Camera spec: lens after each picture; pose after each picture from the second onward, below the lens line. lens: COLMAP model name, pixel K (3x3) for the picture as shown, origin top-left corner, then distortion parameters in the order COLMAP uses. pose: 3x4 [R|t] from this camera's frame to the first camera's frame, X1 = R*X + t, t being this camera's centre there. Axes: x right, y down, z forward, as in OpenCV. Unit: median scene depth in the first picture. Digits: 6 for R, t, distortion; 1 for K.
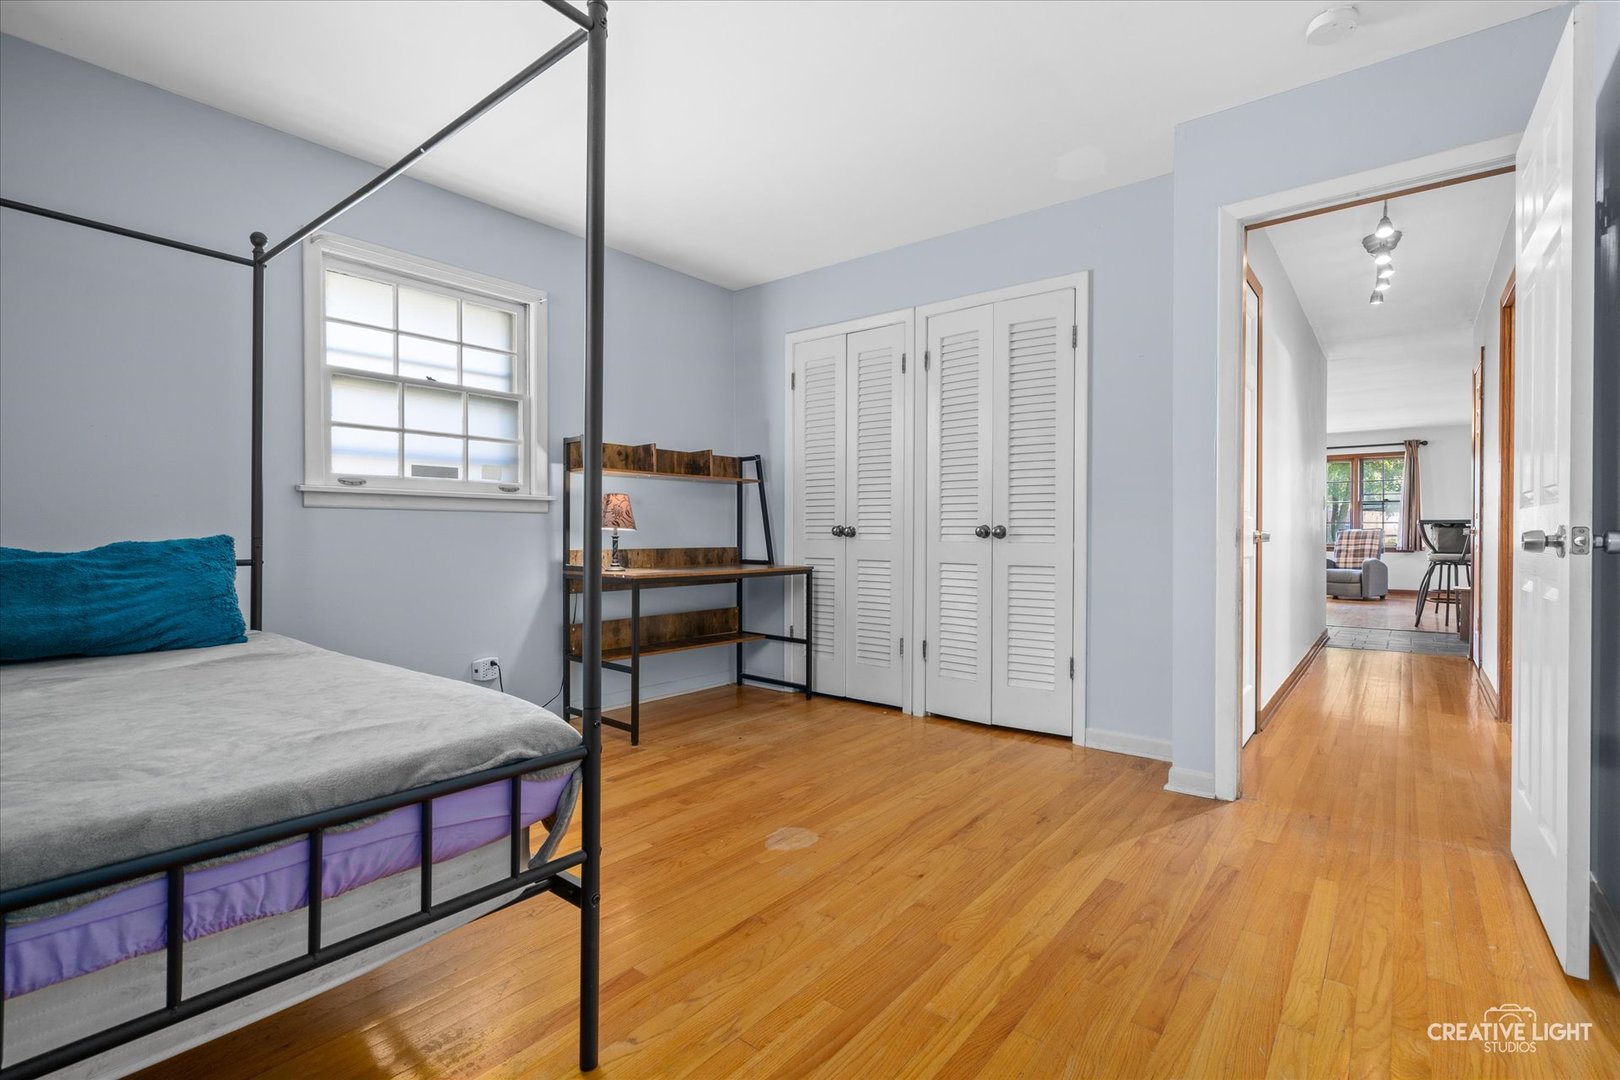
lens RADIAL K [[742.8, 0, 812.3], [0, 742.8, 542.3], [0, 0, 1]] dist [-0.004114, 0.000157]
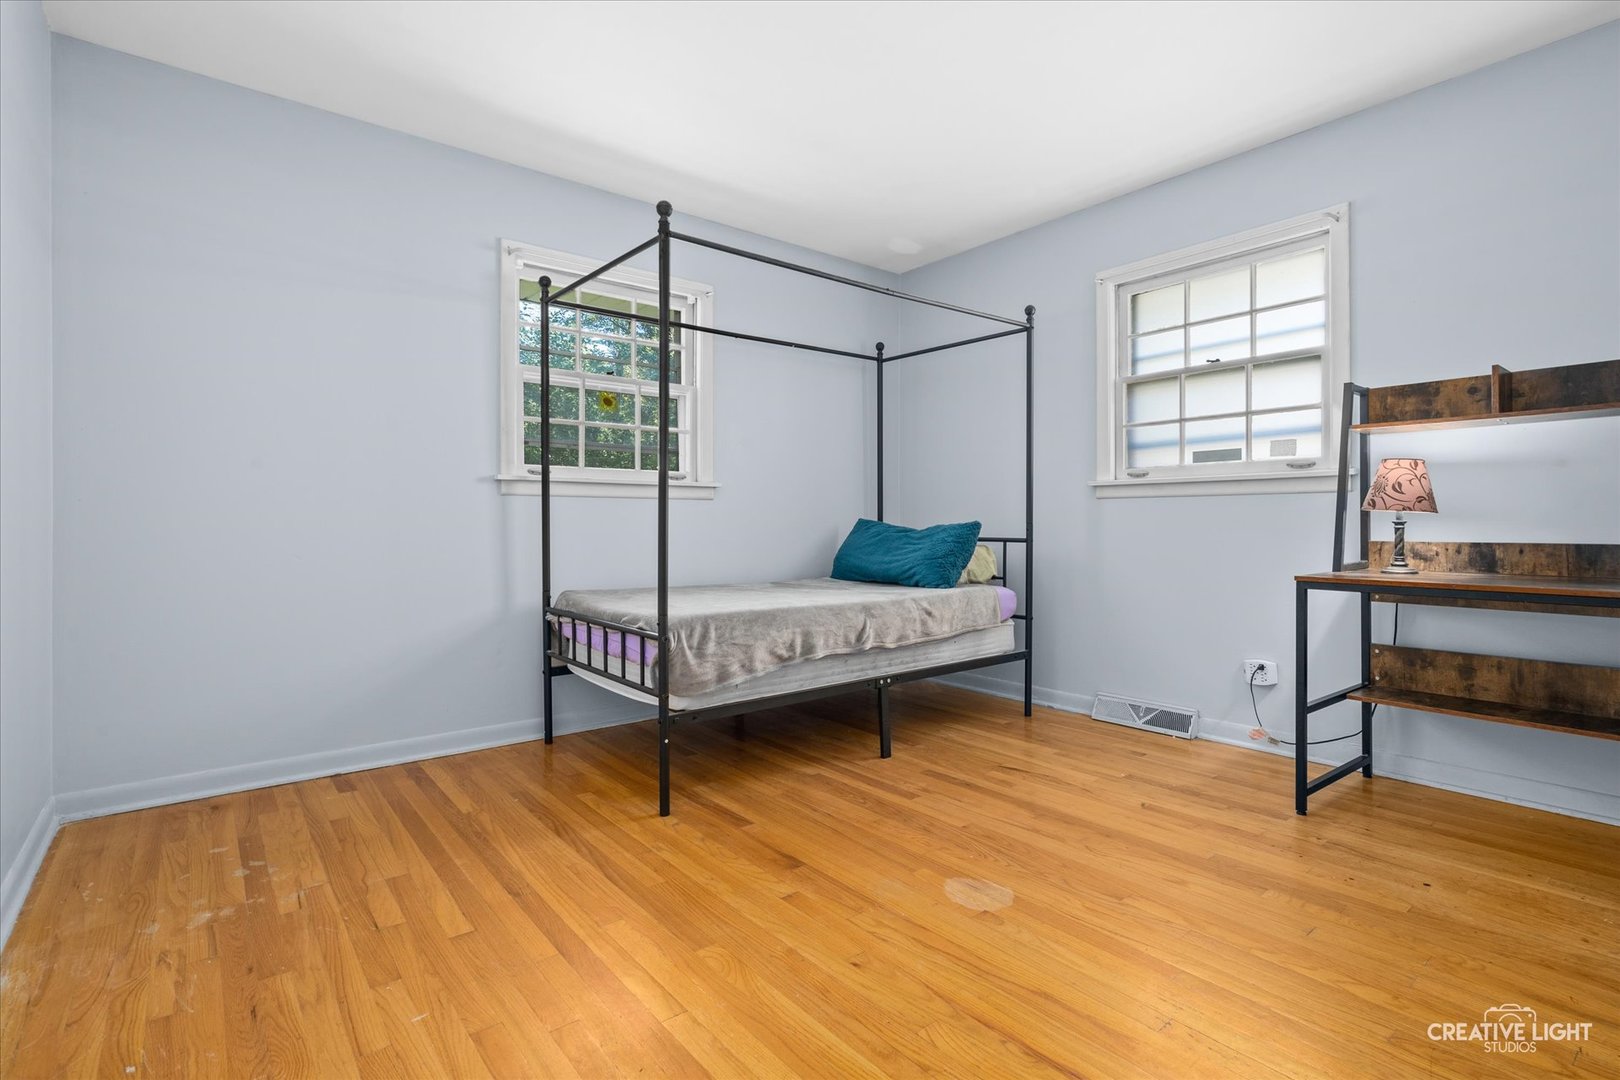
lens RADIAL K [[742.8, 0, 809.3], [0, 742.8, 531.3], [0, 0, 1]] dist [-0.004114, 0.000157]
pose [[-0.199278, 0.011078, -0.979880, 0.547213], [-0.009791, 0.999864, 0.013295, -0.003675], [0.979894, 0.012244, -0.199143, 0.669498]]
